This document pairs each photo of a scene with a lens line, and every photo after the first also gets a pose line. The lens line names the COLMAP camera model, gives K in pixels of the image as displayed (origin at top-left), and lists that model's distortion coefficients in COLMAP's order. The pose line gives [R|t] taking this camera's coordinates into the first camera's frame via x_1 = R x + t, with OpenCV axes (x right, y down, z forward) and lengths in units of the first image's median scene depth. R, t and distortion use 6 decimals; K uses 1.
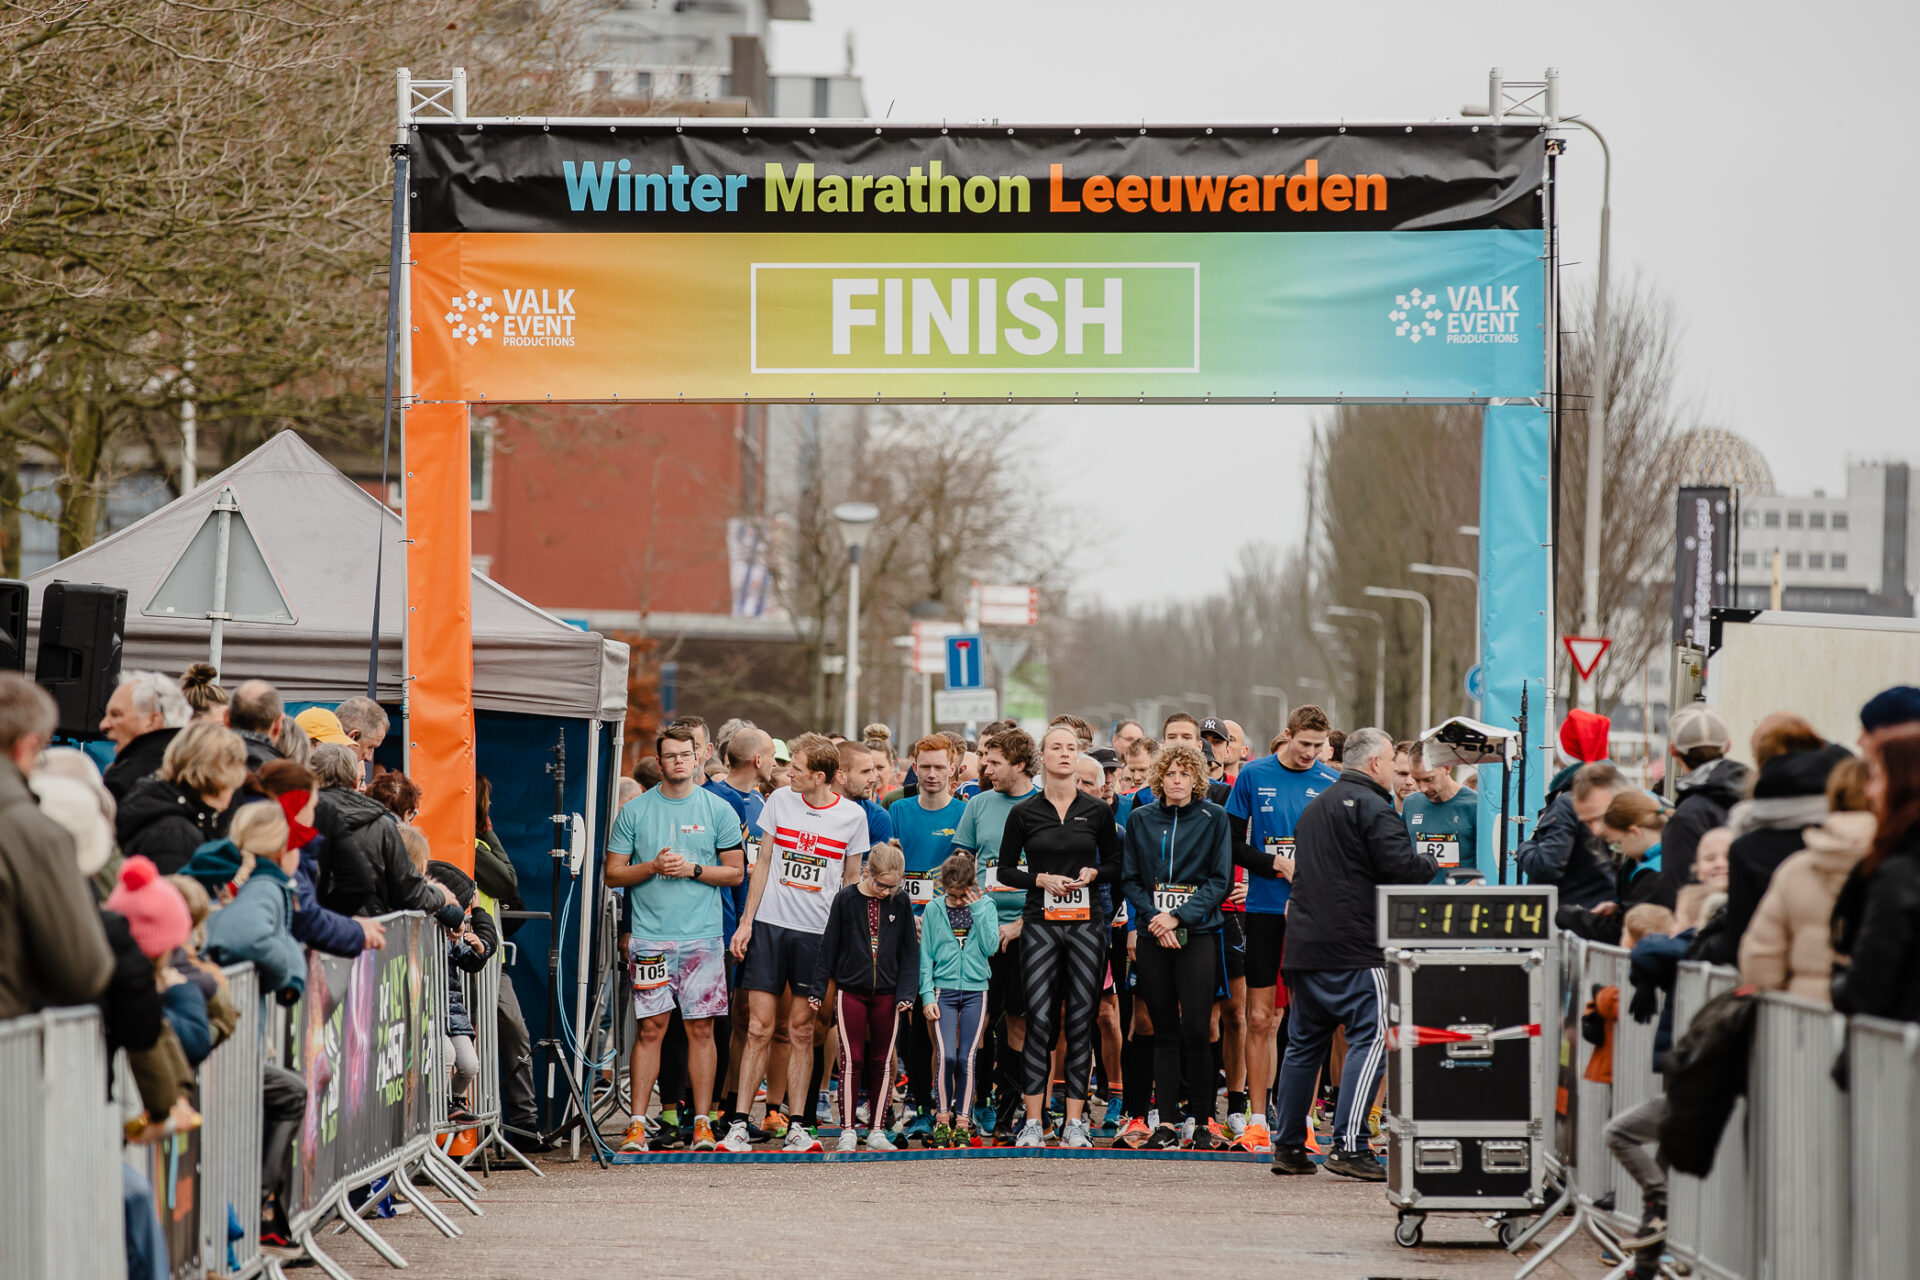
lens RADIAL K [[7971.0, 0, 960.0], [0, 7971.0, 640.0], [0, 0, 1]] dist [0.683404, -2.344821]
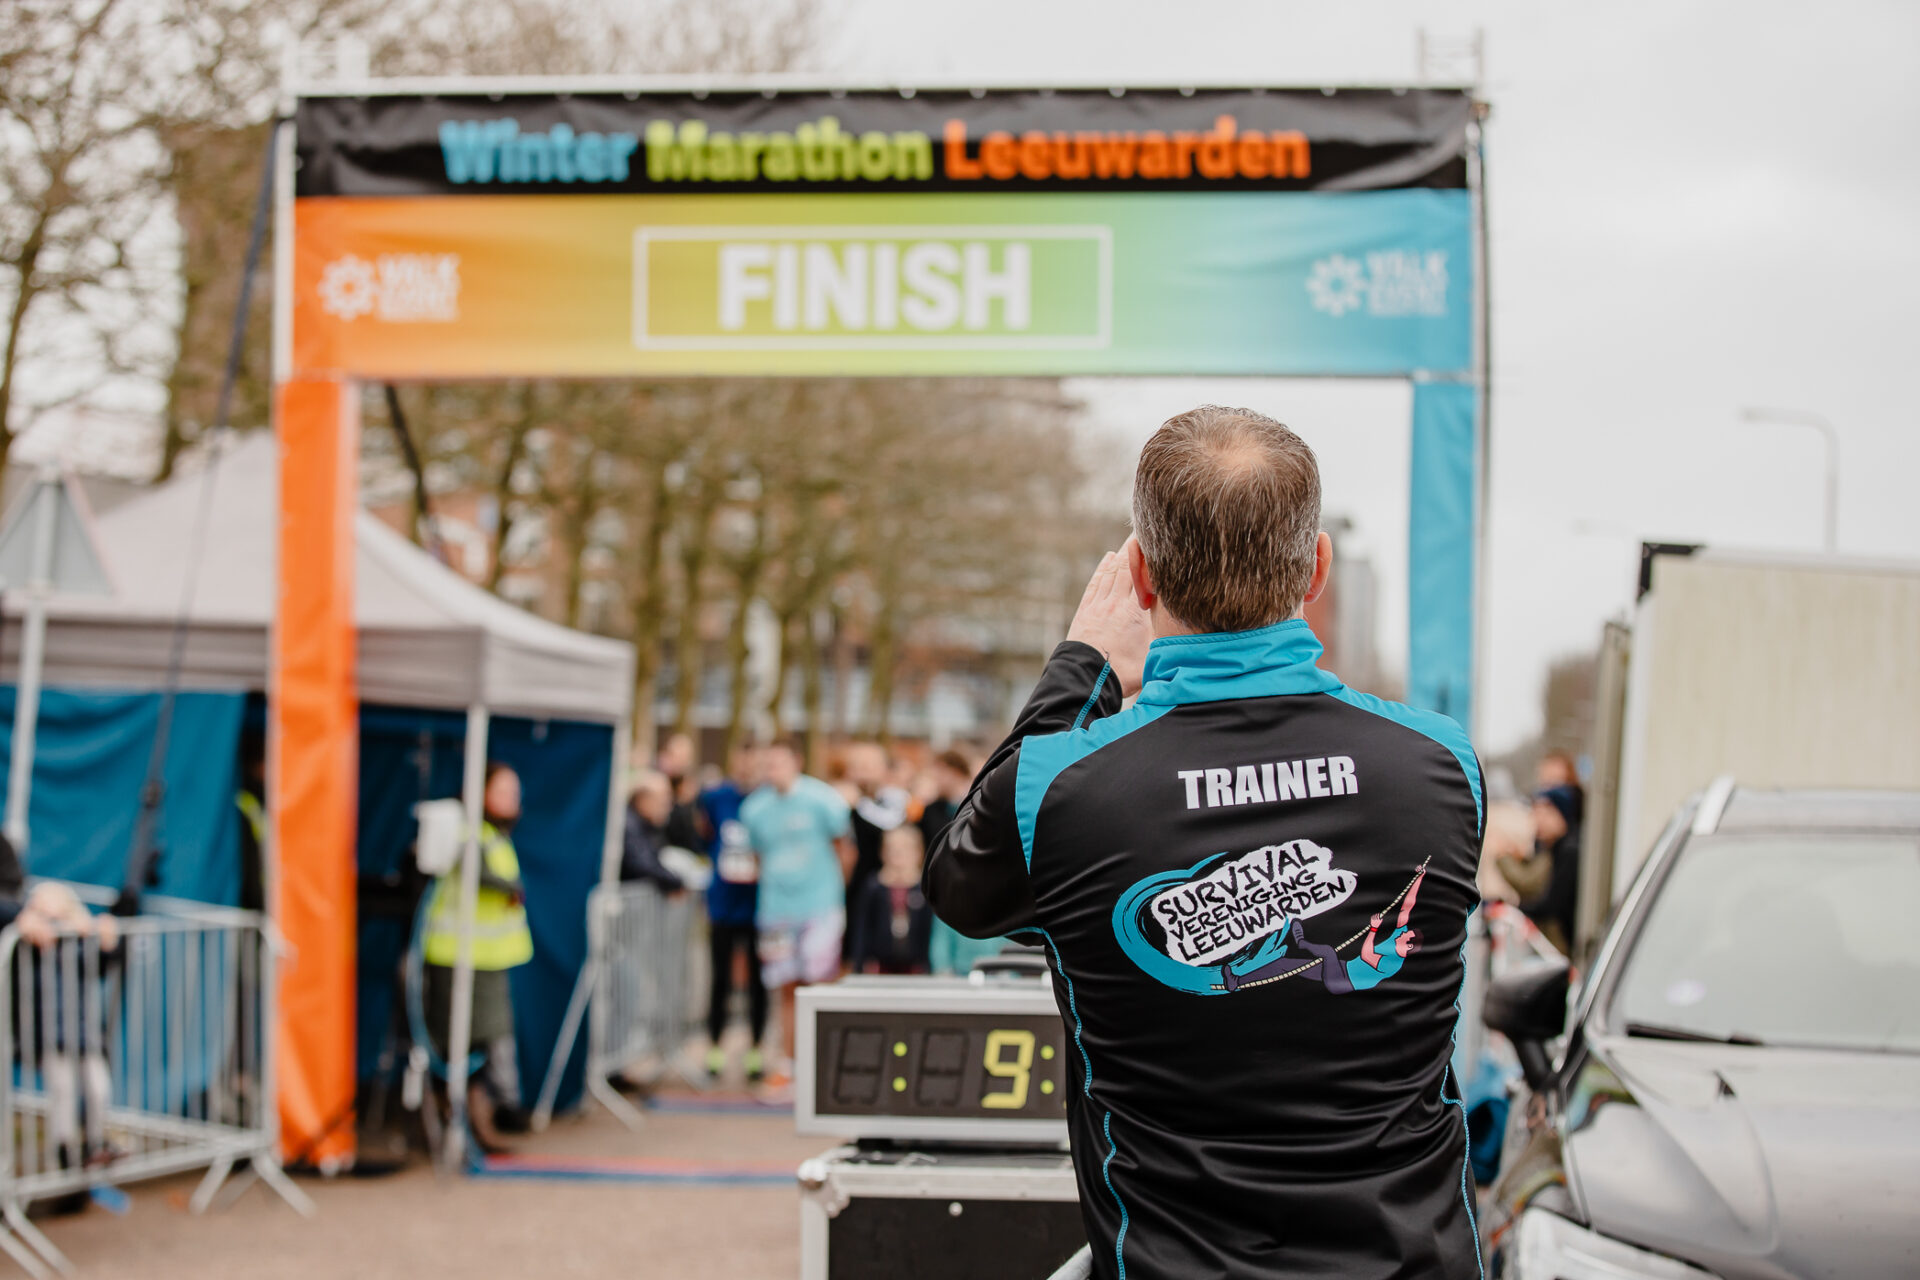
lens RADIAL K [[3784.1, 0, 960.0], [0, 3784.1, 640.0], [0, 0, 1]] dist [-0.034516, -0.154074]
pose [[0.995604, 0.004898, -0.093538, 0.054177], [-0.007019, 0.999725, -0.022359, 0.011504], [0.093402, 0.022918, 0.995365, 0.547763]]
